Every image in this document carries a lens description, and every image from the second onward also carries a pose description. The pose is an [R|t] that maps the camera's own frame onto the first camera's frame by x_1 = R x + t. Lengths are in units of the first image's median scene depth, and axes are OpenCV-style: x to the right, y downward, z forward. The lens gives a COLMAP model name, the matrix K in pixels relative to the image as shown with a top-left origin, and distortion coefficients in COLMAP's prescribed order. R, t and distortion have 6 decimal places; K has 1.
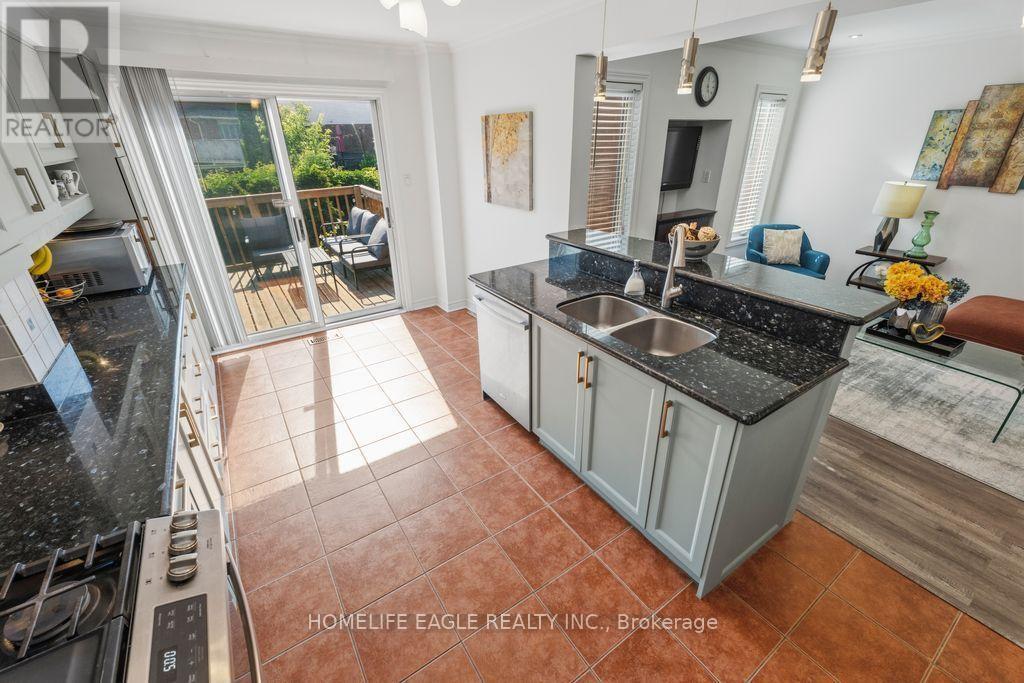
lens RADIAL K [[440.5, 0, 510.4], [0, 440.5, 333.4], [0, 0, 1]] dist [0.002475, 0.000361]
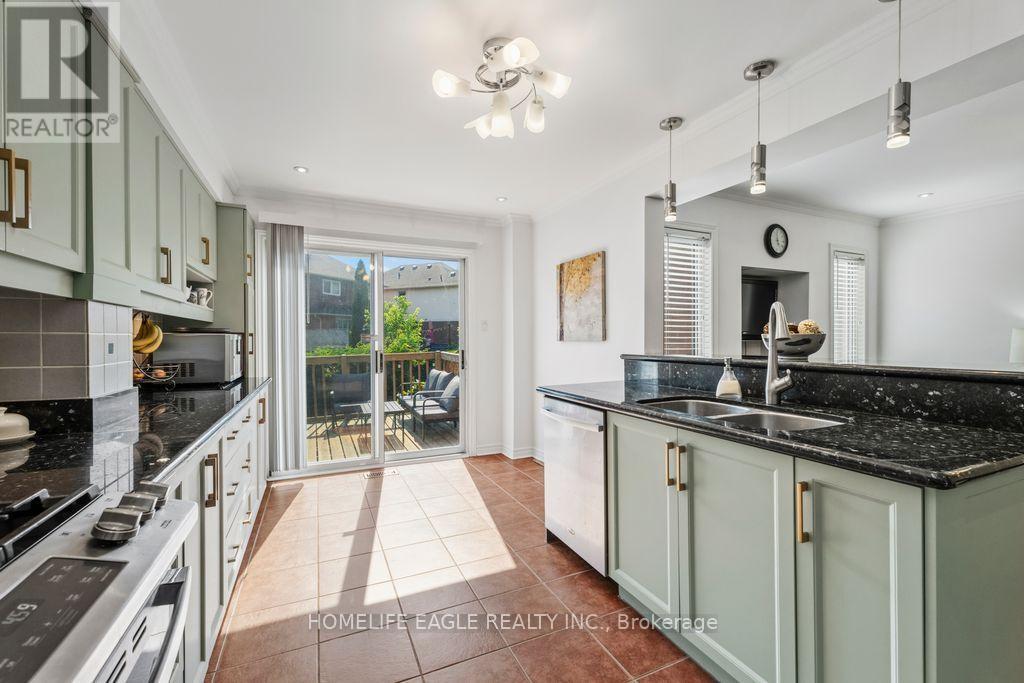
lens RADIAL K [[440.5, 0, 510.4], [0, 440.5, 333.4], [0, 0, 1]] dist [0.002475, 0.000361]
pose [[0.986872, 0.013812, -0.160915, -0.001435], [-0.079593, 0.908538, -0.410151, 0.132435], [0.140532, 0.417574, 0.897710, 0.086541]]
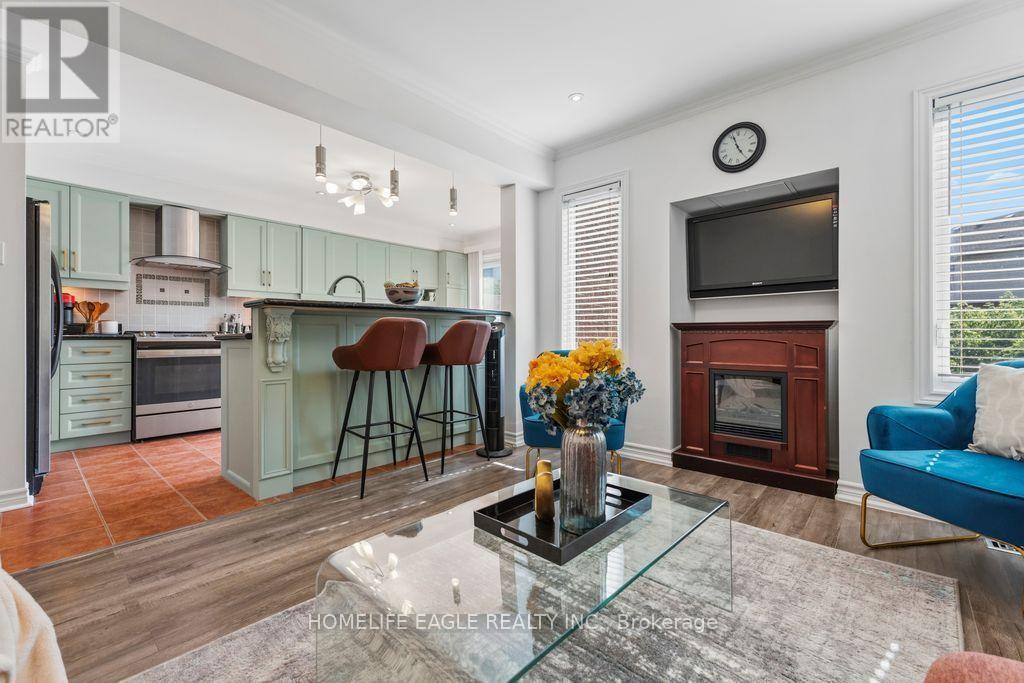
lens RADIAL K [[440.5, 0, 510.4], [0, 440.5, 333.4], [0, 0, 1]] dist [0.002475, 0.000361]
pose [[0.235115, 0.013666, -0.971872, 1.240518], [-0.408678, 0.908609, -0.086091, -0.084321], [0.881875, 0.417424, 0.219212, 0.755485]]
